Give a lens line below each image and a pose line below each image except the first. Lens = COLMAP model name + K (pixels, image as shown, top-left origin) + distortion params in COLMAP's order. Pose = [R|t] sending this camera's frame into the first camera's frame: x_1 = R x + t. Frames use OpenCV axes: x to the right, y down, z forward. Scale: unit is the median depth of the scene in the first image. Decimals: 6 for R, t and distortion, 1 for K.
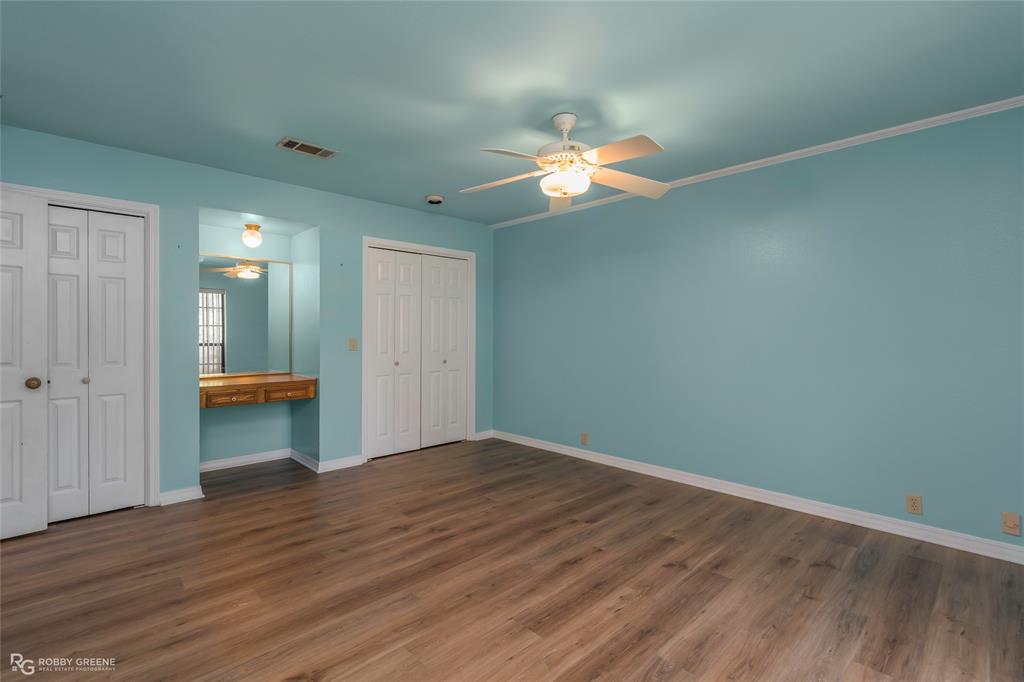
lens RADIAL K [[467.0, 0, 511.3], [0, 467.0, 339.5], [0, 0, 1]] dist [-0.001241, 0.000628]
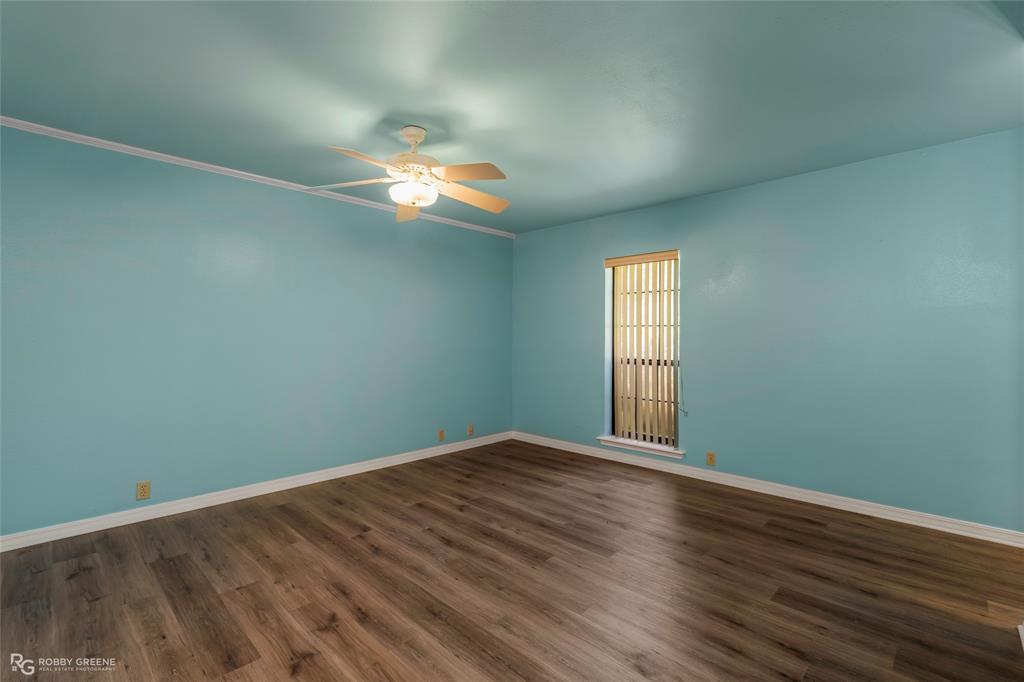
lens RADIAL K [[467.0, 0, 512.4], [0, 467.0, 338.0], [0, 0, 1]] dist [-0.001241, 0.000628]
pose [[-0.034803, 0.000882, 0.999394, -0.955400], [0.011465, 0.999934, -0.000483, -0.007727], [-0.999328, 0.011441, -0.034811, 0.844575]]
